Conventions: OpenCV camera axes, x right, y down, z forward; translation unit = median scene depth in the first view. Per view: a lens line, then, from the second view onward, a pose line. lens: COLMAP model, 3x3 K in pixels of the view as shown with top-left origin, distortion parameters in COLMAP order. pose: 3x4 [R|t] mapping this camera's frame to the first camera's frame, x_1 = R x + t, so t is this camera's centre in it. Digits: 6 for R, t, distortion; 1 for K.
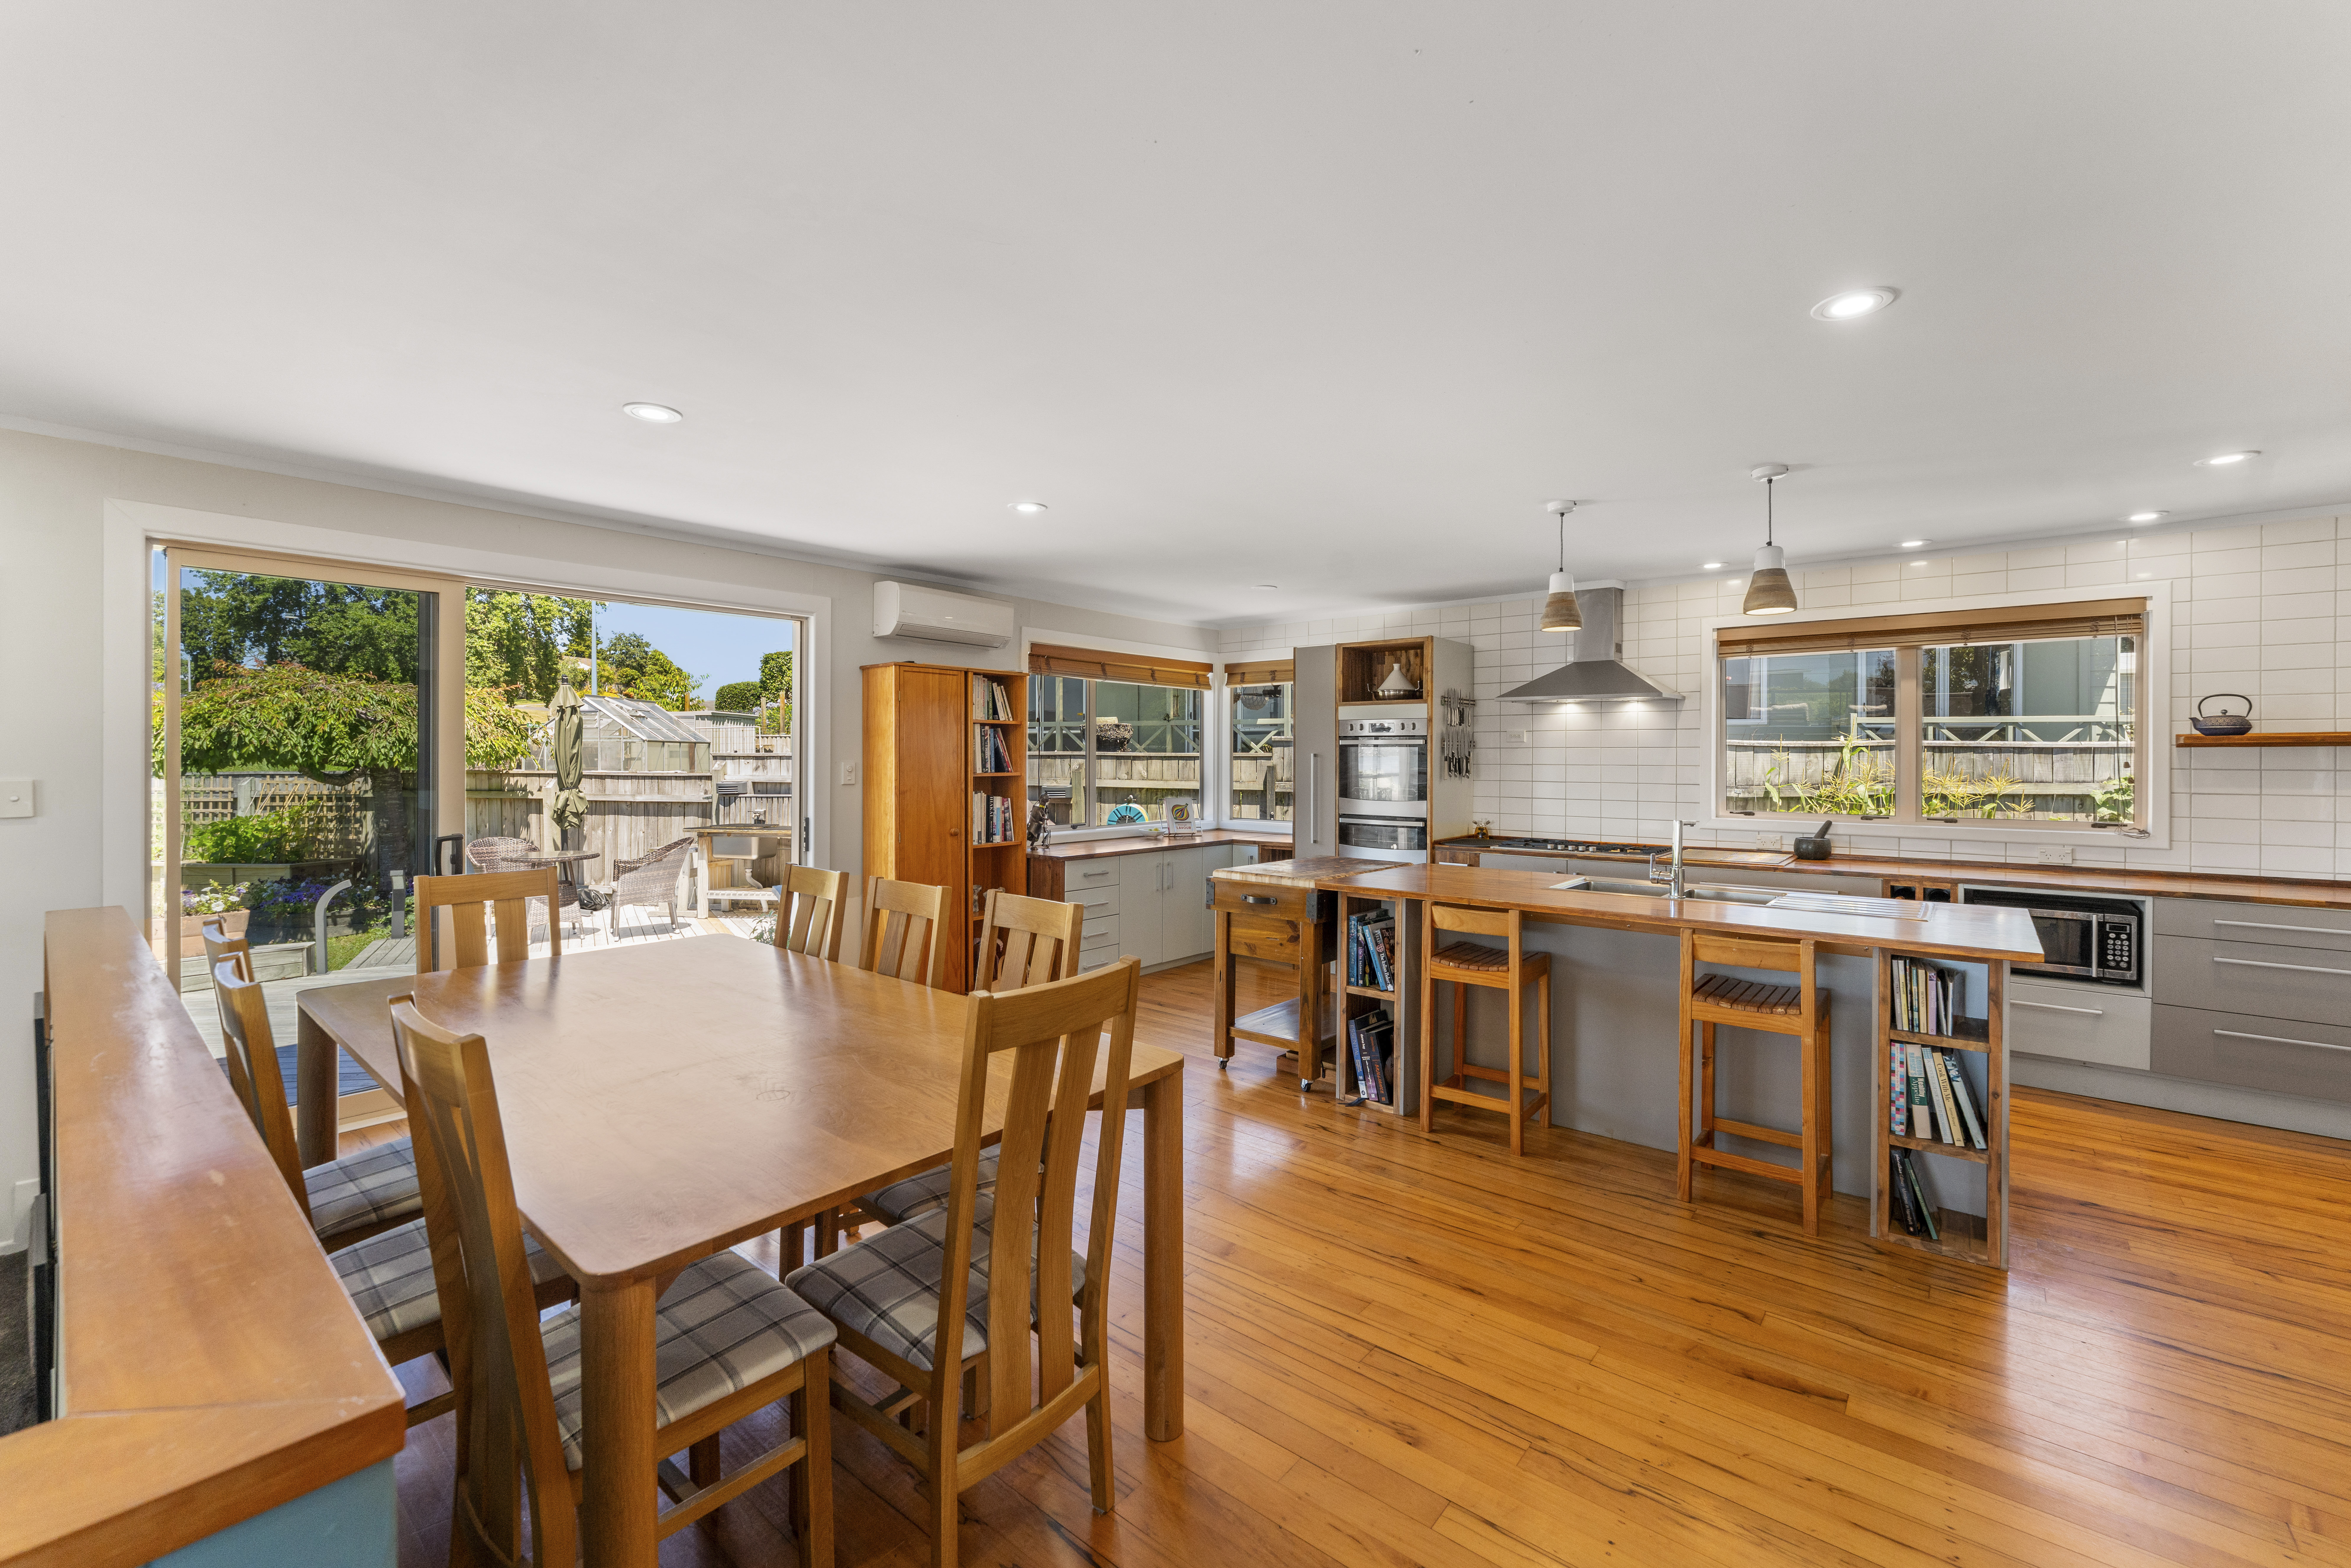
lens RADIAL K [[955.4, 0, 1195.3], [0, 955.4, 763.2], [0, 0, 1]] dist [-0.001367, 0.000580]
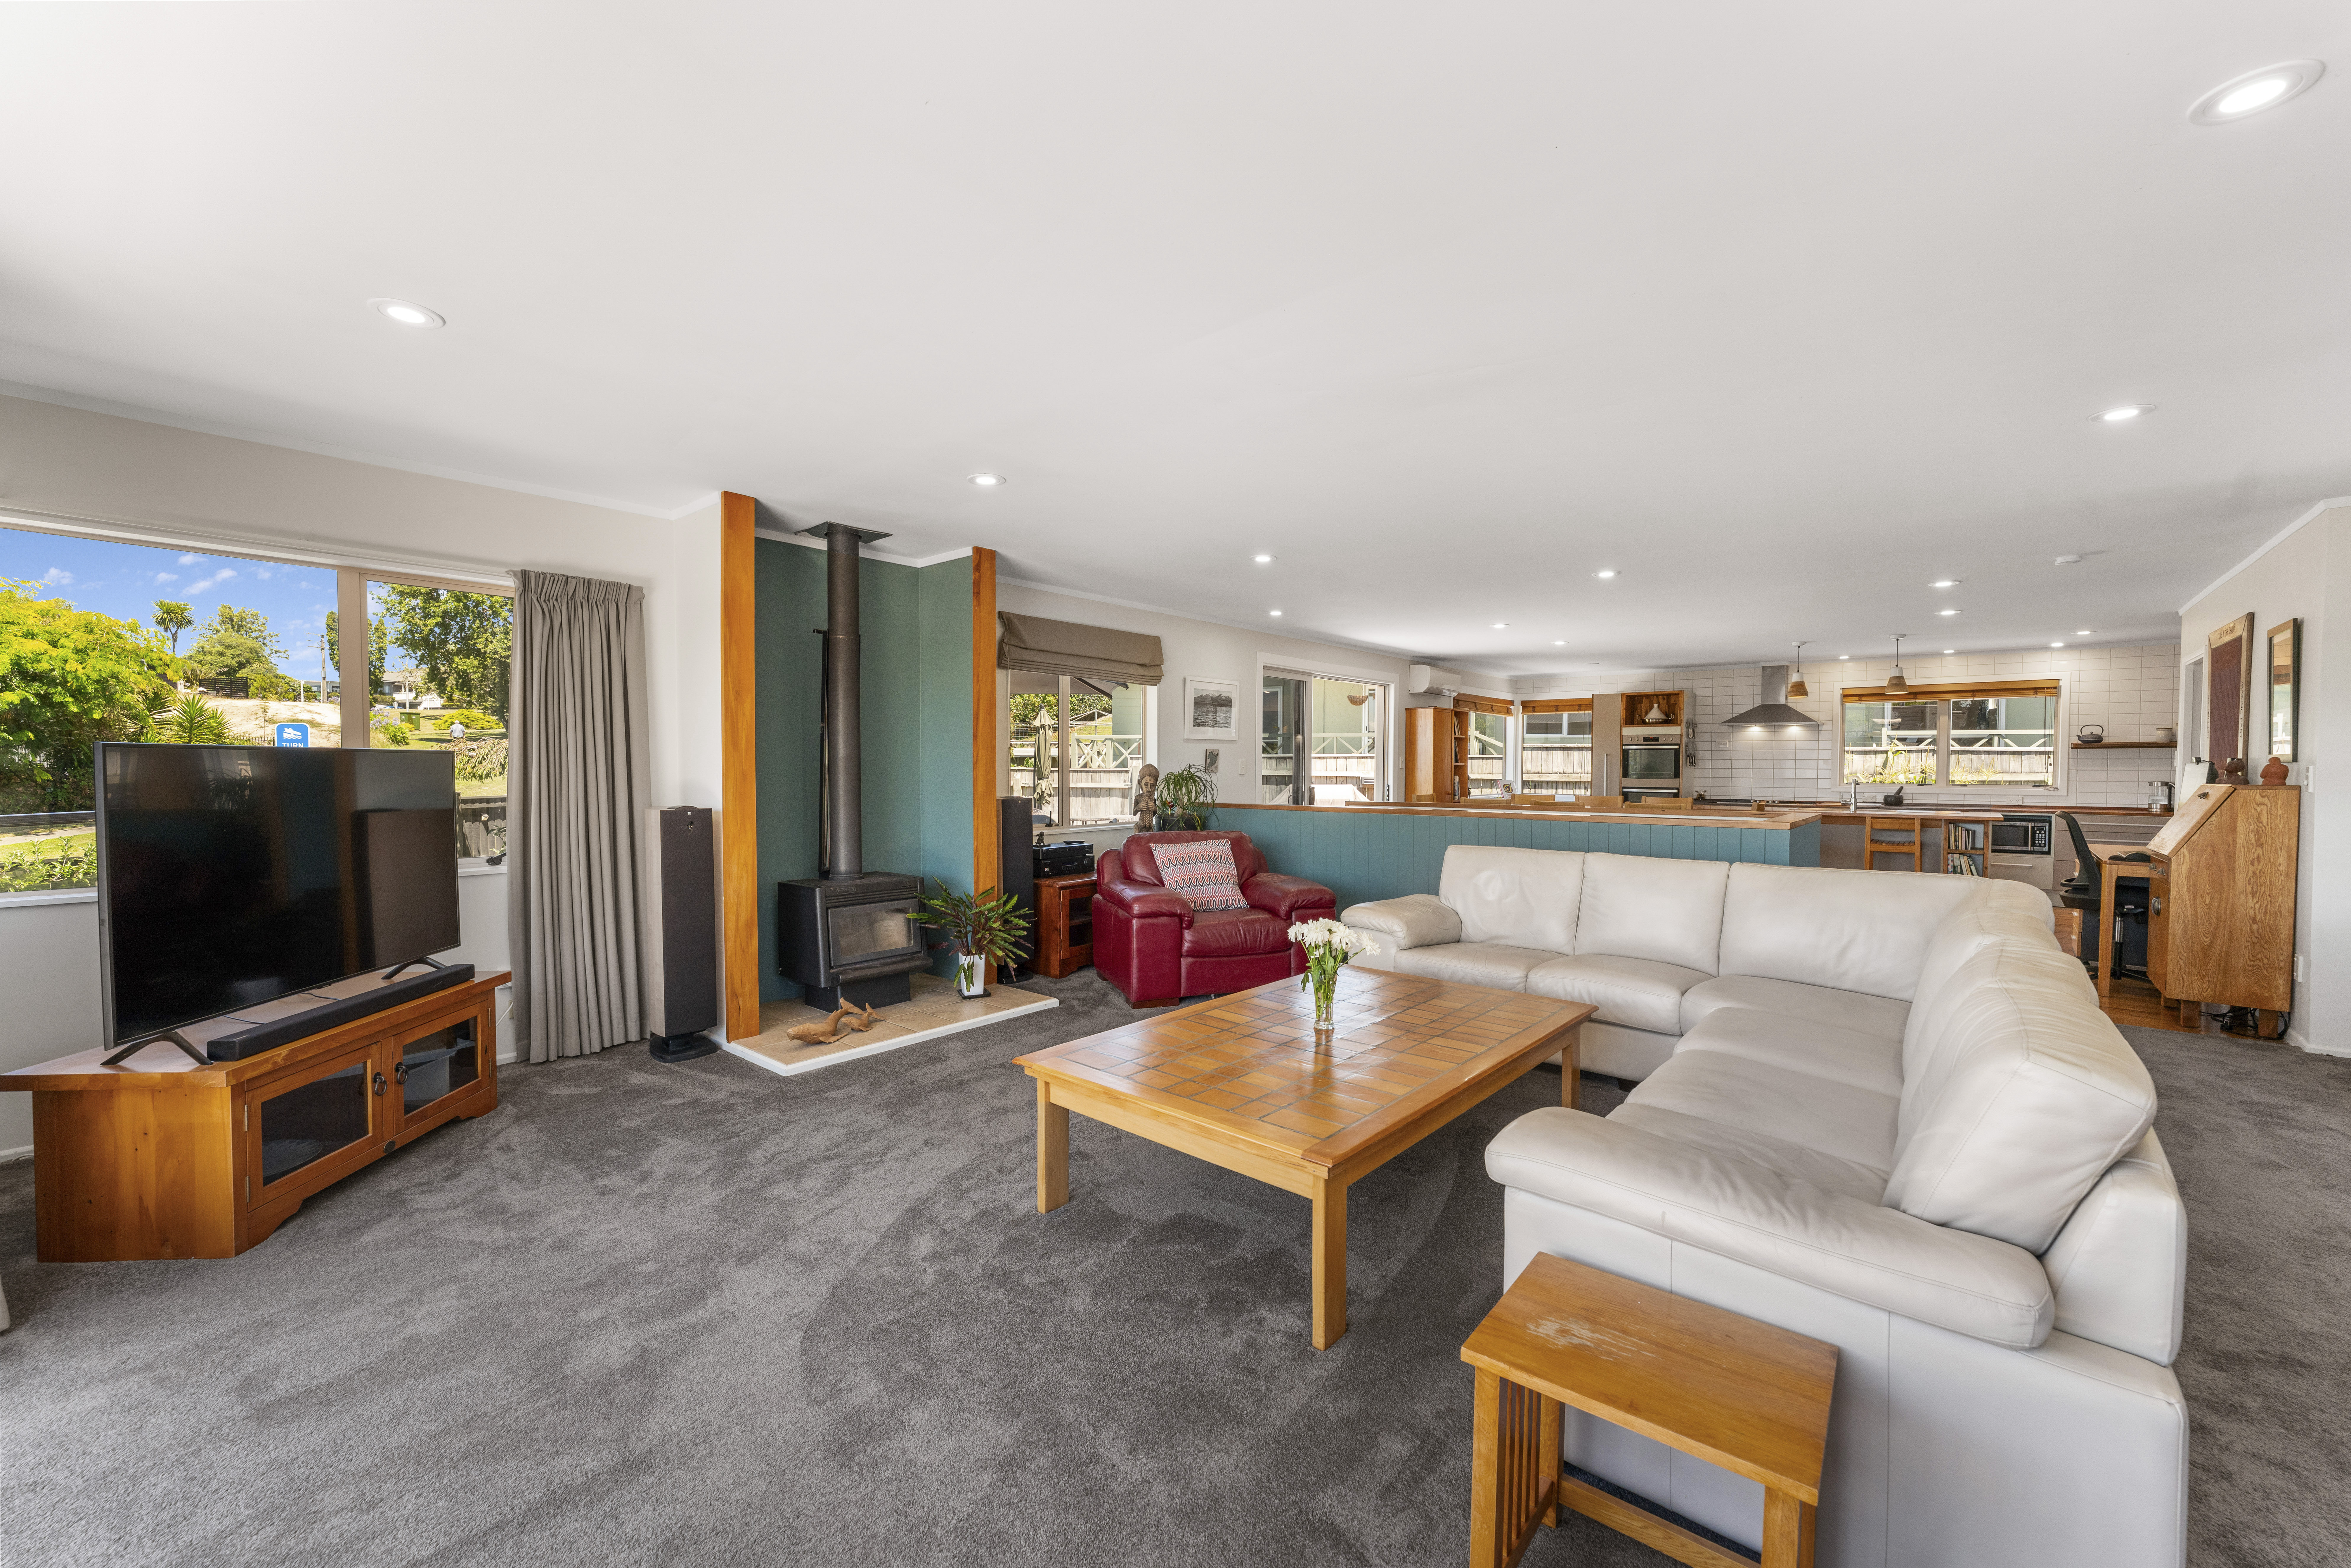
lens RADIAL K [[955.4, 0, 1169.9], [0, 955.4, 798.9], [0, 0, 1]] dist [-0.001367, 0.000580]
pose [[0.999975, -0.000742, -0.006996, -0.725925], [0.000942, 0.999591, 0.028592, 0.024007], [0.006972, -0.028598, 0.999567, -0.856255]]
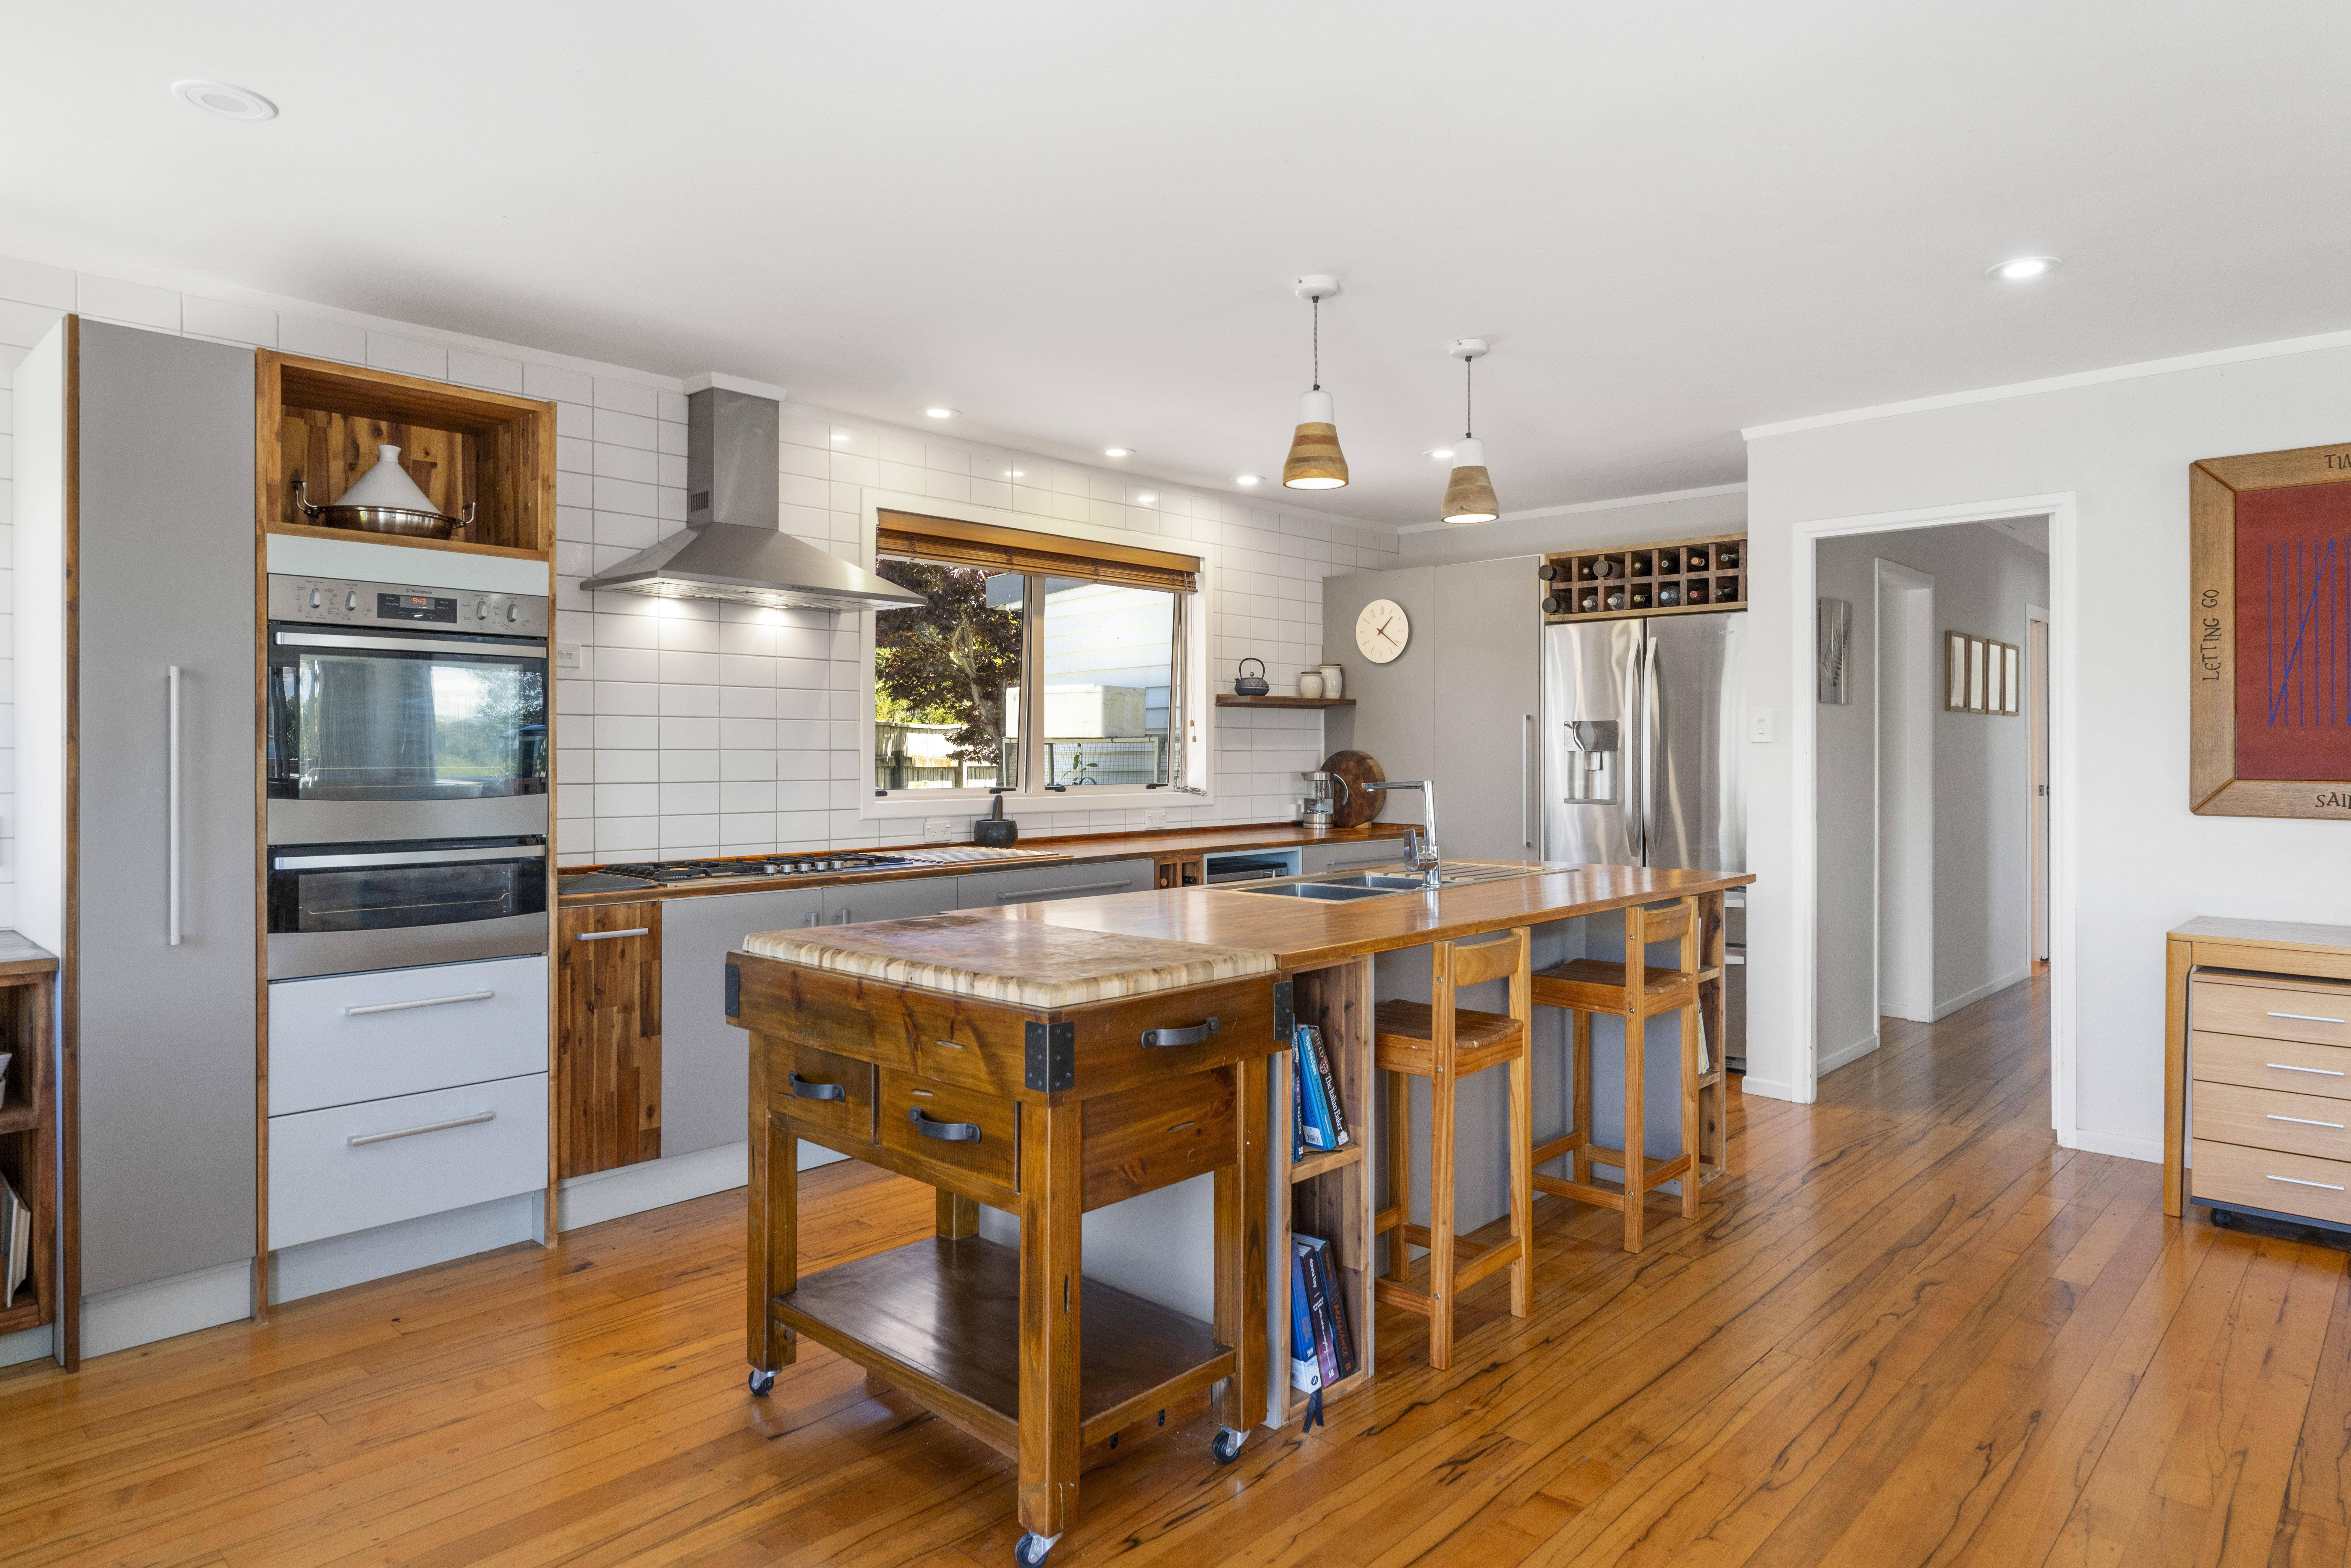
lens RADIAL K [[1366.5, 0, 1180.0], [0, 1366.5, 766.0], [0, 0, 1]] dist [-0.007854, -0.002413]
pose [[0.074175, -0.012414, 0.997168, -0.326831], [0.006895, 0.999905, 0.011936, 0.021631], [-0.997221, 0.005990, 0.074254, 0.667088]]
